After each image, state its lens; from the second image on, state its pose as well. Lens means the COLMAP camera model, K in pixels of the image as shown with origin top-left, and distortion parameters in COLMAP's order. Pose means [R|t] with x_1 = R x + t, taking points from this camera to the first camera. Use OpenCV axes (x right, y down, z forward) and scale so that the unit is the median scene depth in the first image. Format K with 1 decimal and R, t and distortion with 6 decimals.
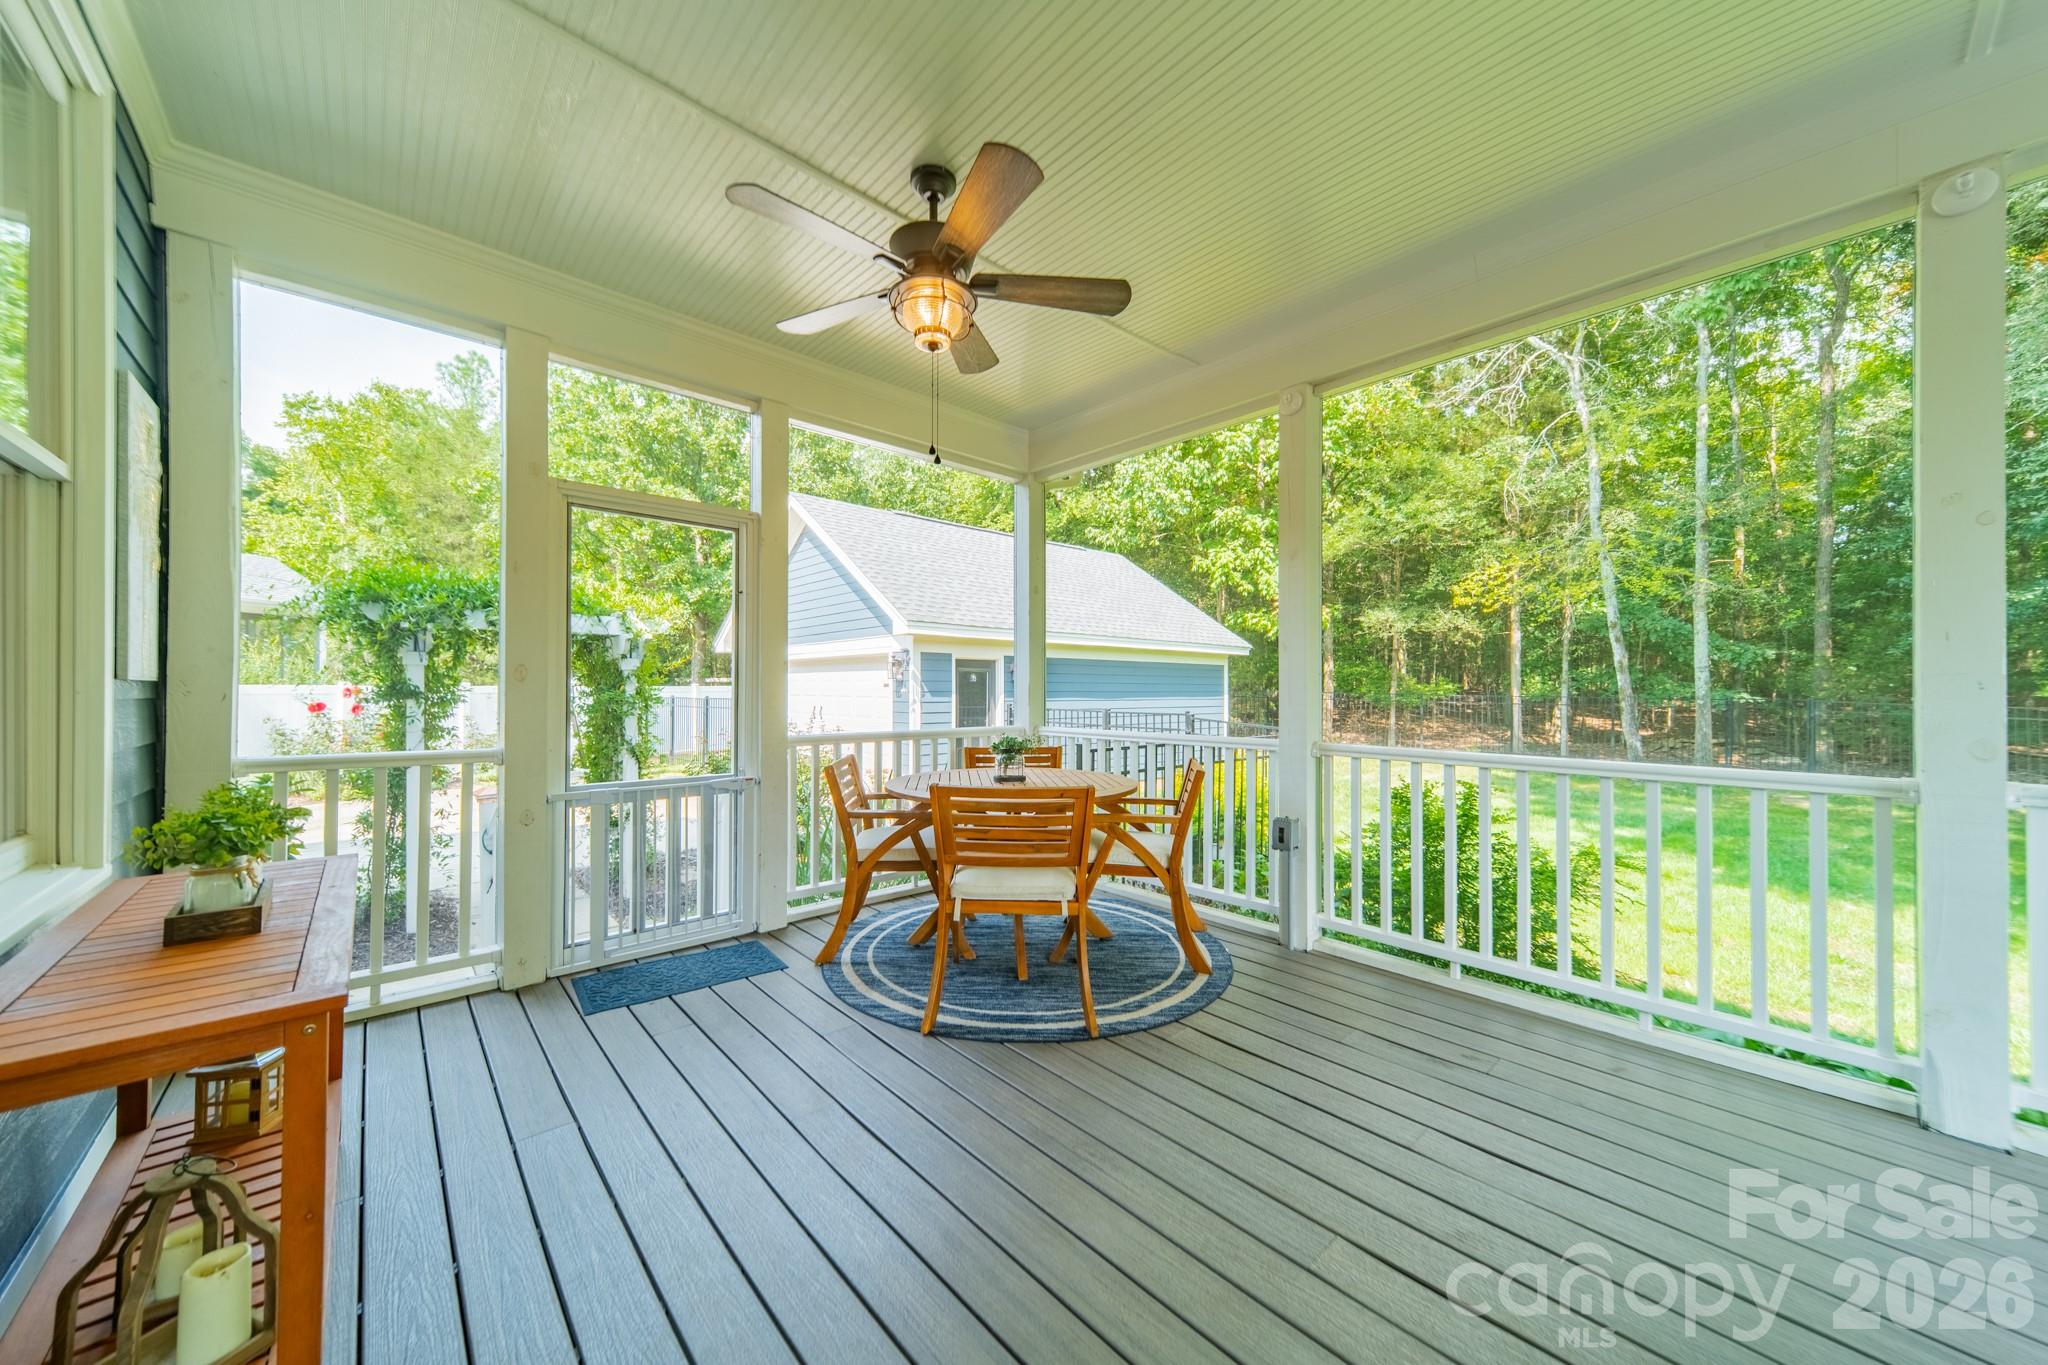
lens RADIAL K [[737.8, 0, 1034.2], [0, 737.8, 687.0], [0, 0, 1]] dist [0.008700, 0.000203]
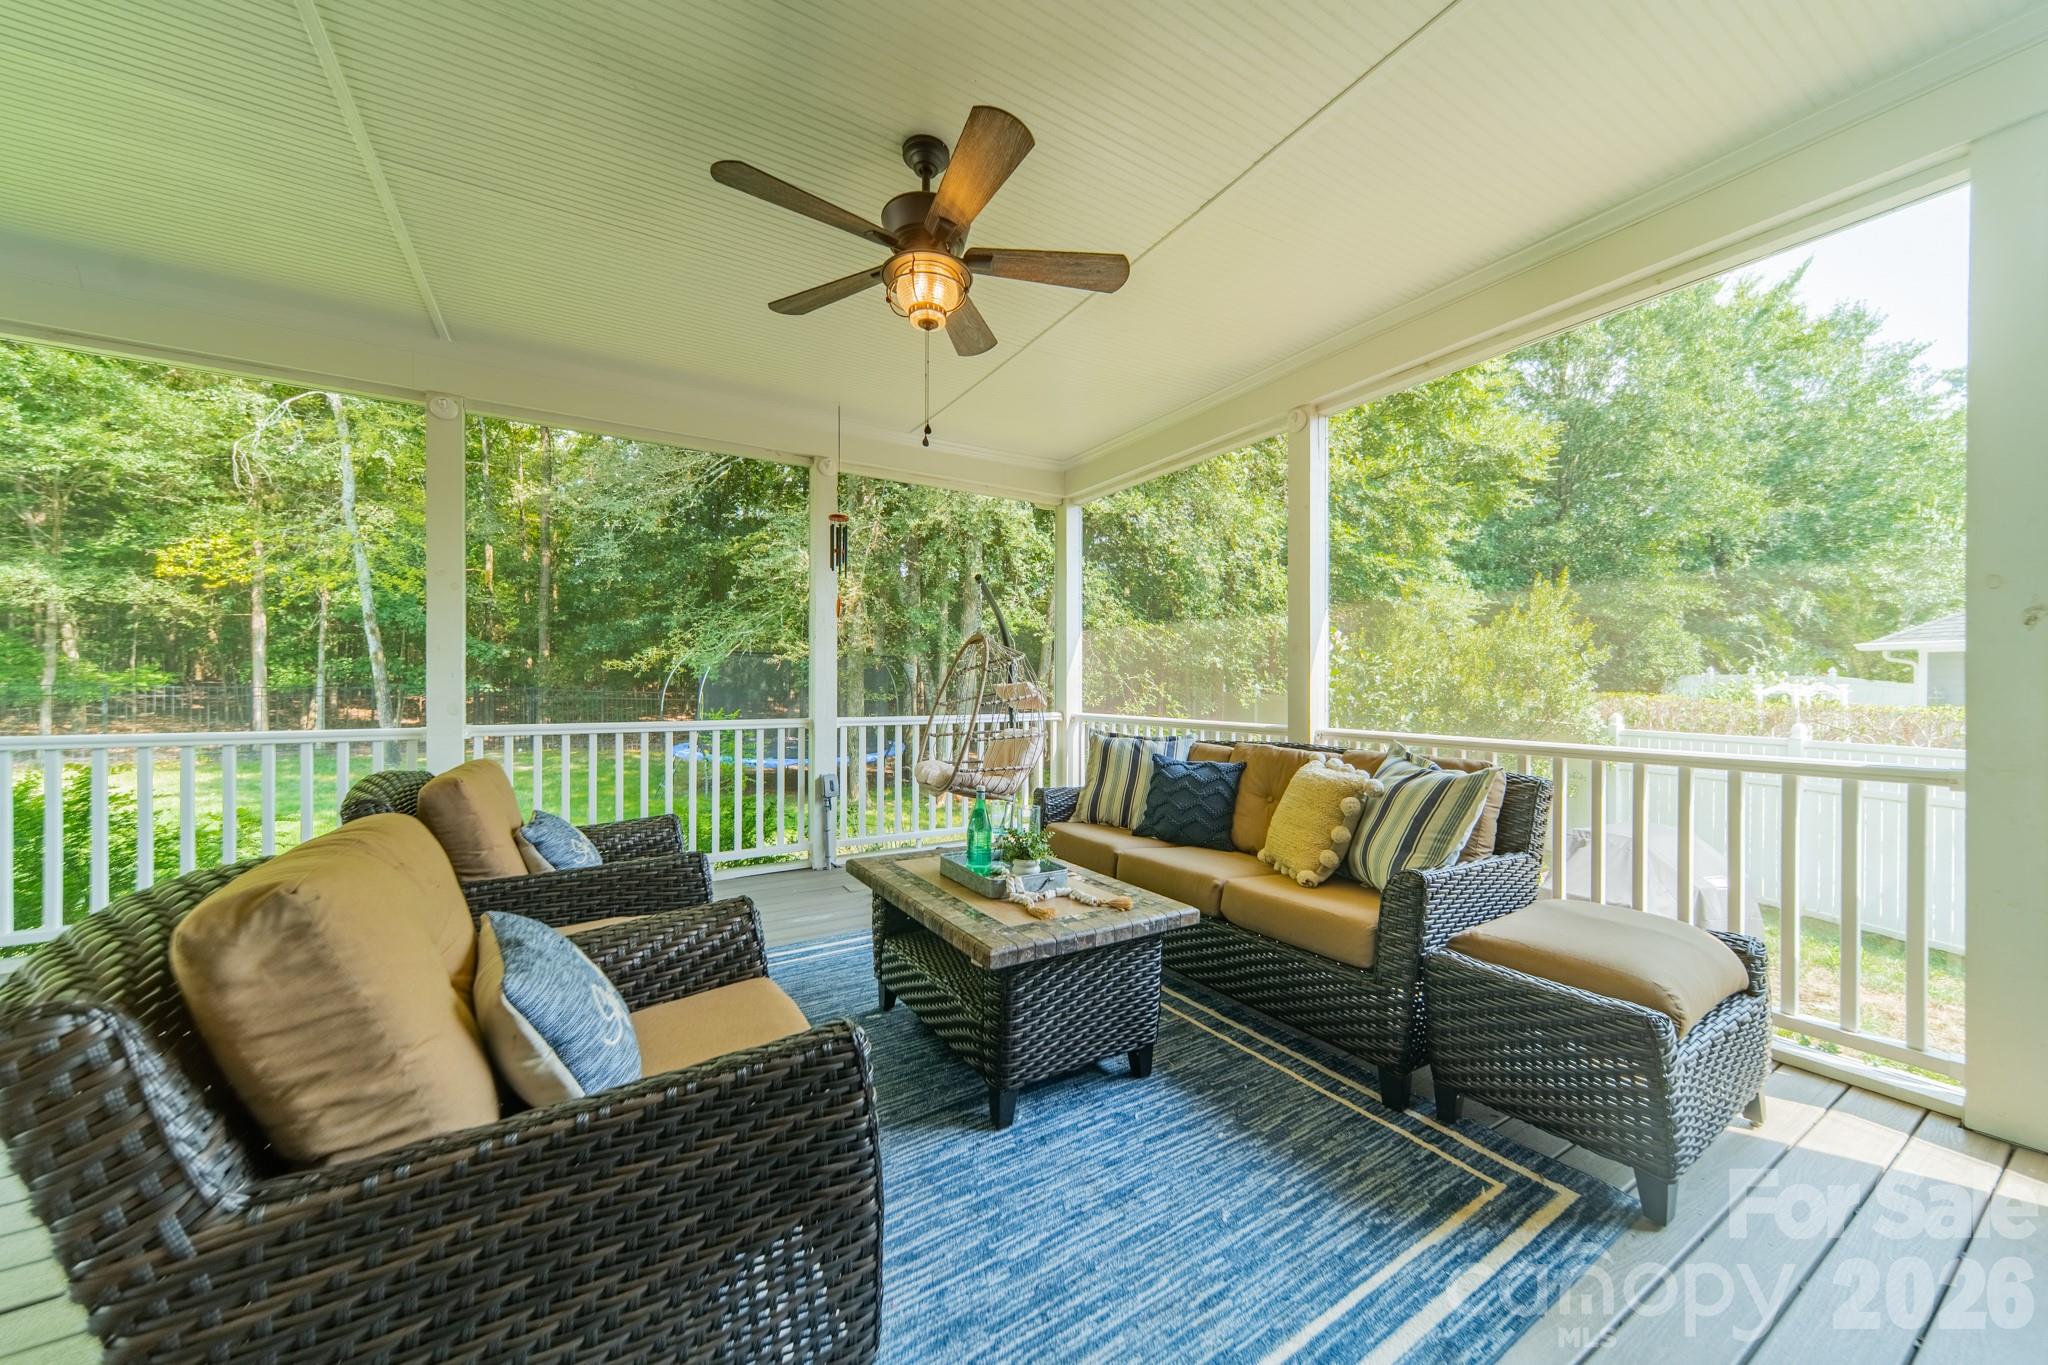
lens RADIAL K [[737.8, 0, 1042.1], [0, 737.8, 684.8], [0, 0, 1]] dist [0.008700, 0.000203]
pose [[0.202759, 0.000691, 0.979229, -0.030059], [-0.007531, 0.999971, 0.000853, 0.001634], [-0.979200, -0.007548, 0.202758, -0.102347]]
